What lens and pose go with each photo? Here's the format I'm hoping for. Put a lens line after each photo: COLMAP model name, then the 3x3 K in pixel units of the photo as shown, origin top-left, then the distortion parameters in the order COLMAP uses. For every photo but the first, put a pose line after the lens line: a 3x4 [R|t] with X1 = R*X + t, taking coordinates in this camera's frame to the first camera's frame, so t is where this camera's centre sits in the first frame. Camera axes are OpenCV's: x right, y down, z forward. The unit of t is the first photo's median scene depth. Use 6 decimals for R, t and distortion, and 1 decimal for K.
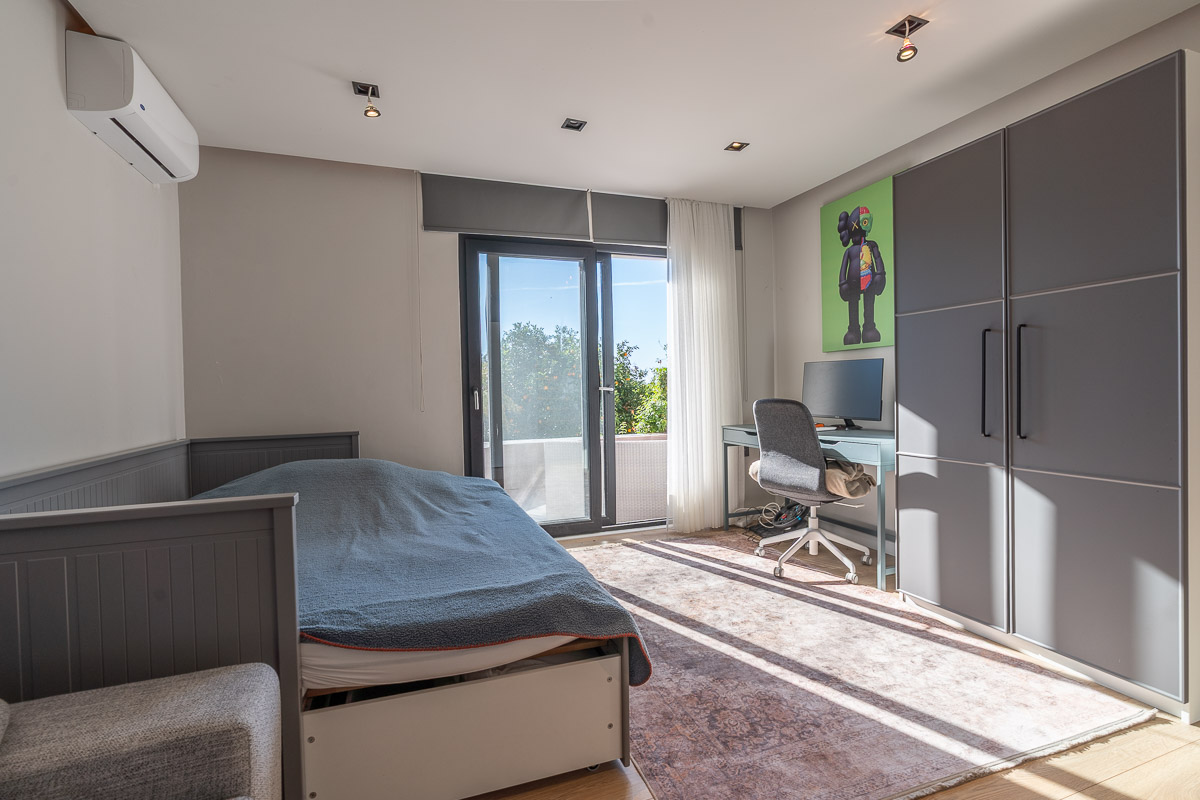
lens RADIAL K [[538.8, 0, 600.0], [0, 538.8, 400.0], [0, 0, 1]] dist [-0.002356, 0.000524]
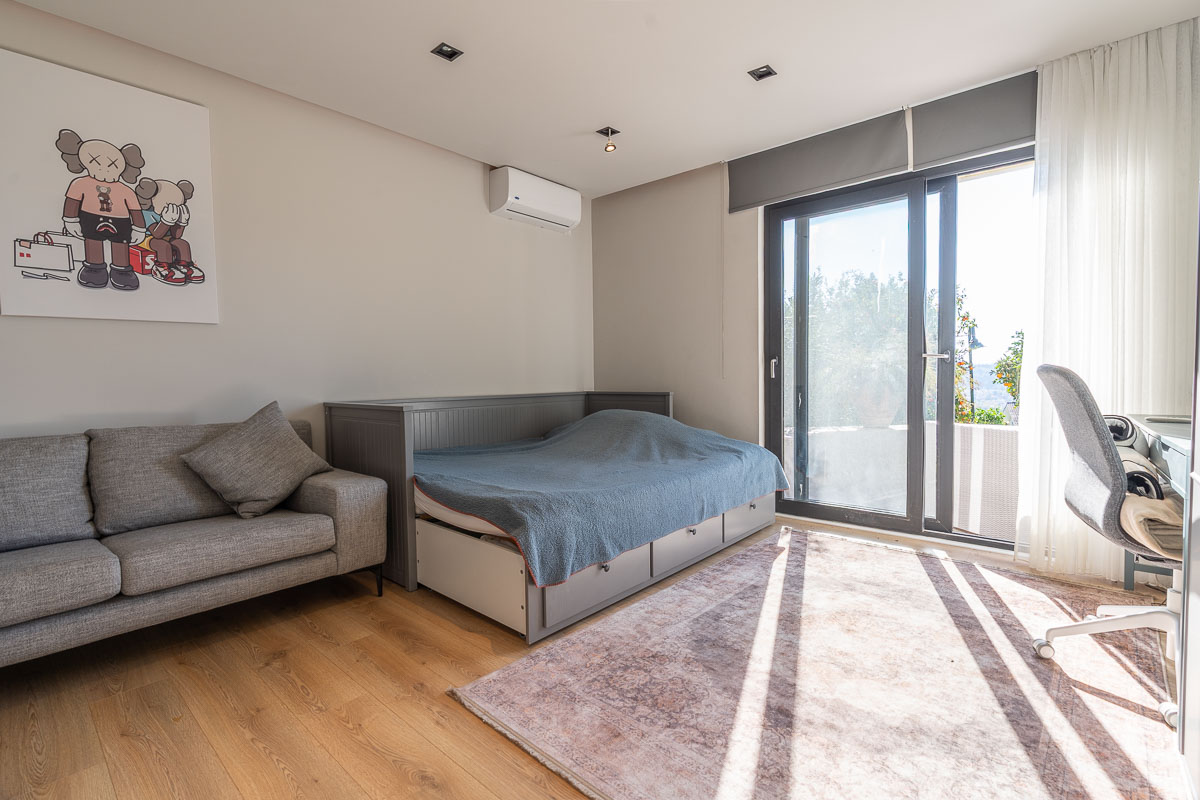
lens RADIAL K [[543.9, 0, 603.9], [0, 543.9, 395.5], [0, 0, 1]] dist [-0.006876, 0.001533]
pose [[0.482187, 0.050225, -0.874627, 0.542209], [-0.017389, 0.998707, 0.047764, 0.009247], [0.875896, -0.007822, 0.482437, 0.233203]]
